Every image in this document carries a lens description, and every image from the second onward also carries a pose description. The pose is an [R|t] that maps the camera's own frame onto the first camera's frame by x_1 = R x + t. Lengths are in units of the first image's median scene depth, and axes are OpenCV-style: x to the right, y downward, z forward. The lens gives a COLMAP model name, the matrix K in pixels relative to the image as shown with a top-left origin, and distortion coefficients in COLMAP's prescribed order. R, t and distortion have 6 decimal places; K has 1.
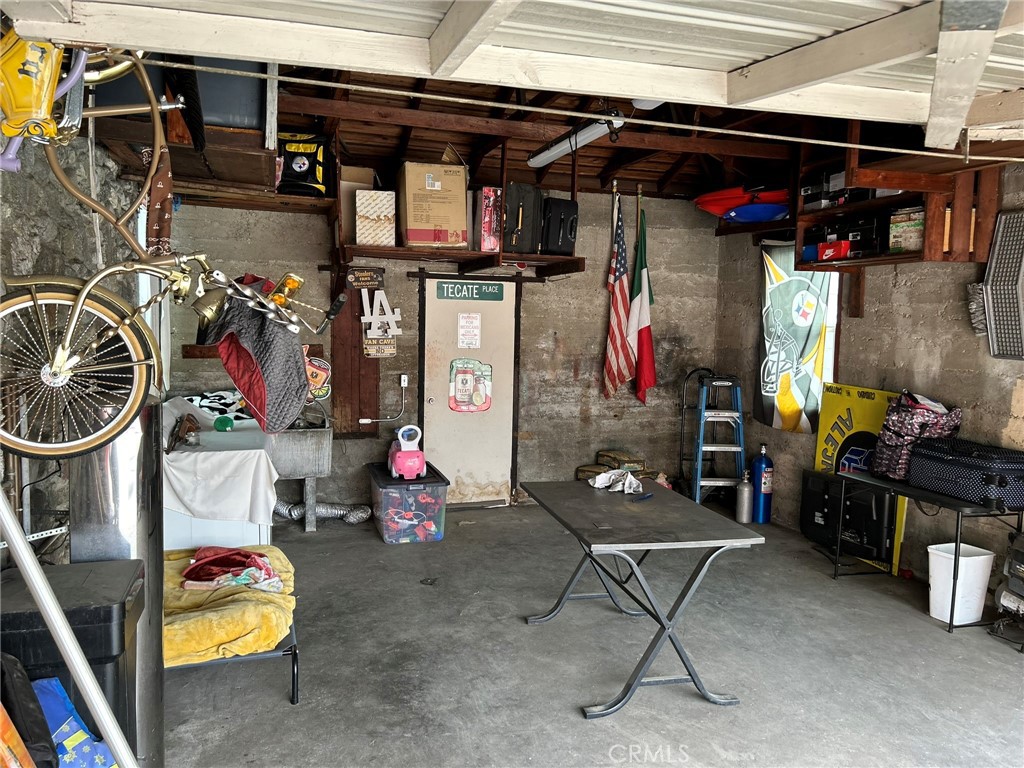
lens RADIAL K [[767.4, 0, 518.1], [0, 767.4, 387.1], [0, 0, 1]] dist [0.064824, -0.070710]
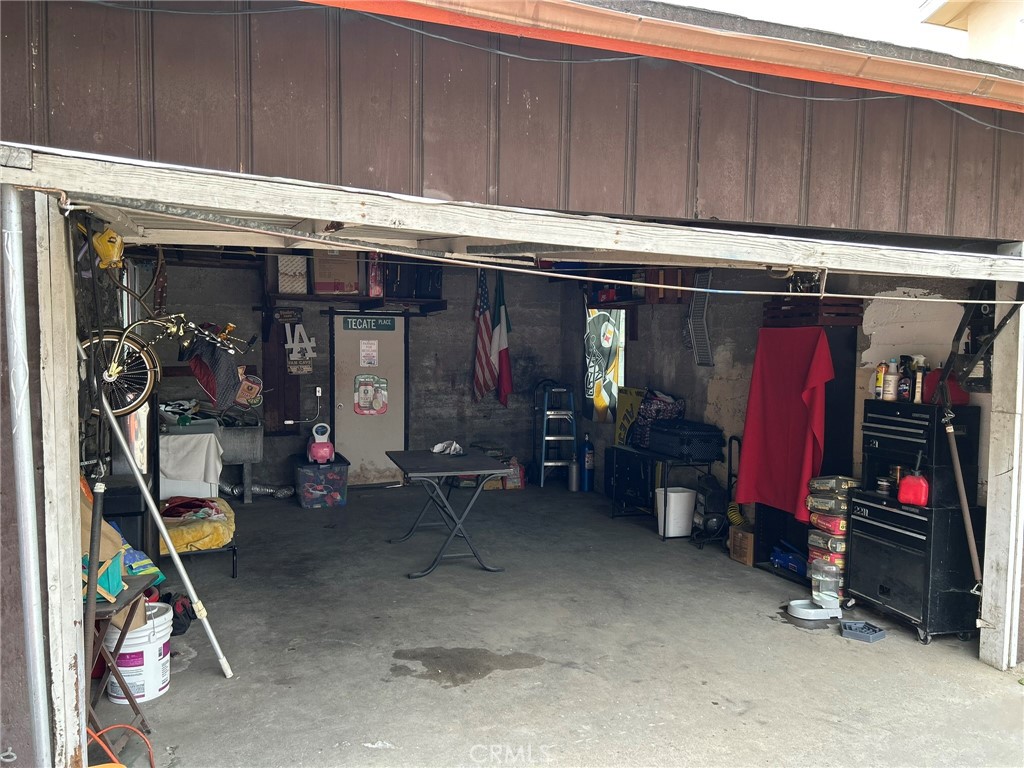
lens RADIAL K [[767.4, 0, 508.1], [0, 767.4, 384.9], [0, 0, 1]] dist [0.064824, -0.070710]
pose [[0.998458, -0.017111, 0.052814, 0.130796], [0.018928, 0.999240, -0.034086, 0.038183], [-0.052190, 0.035033, 0.998022, -0.422688]]
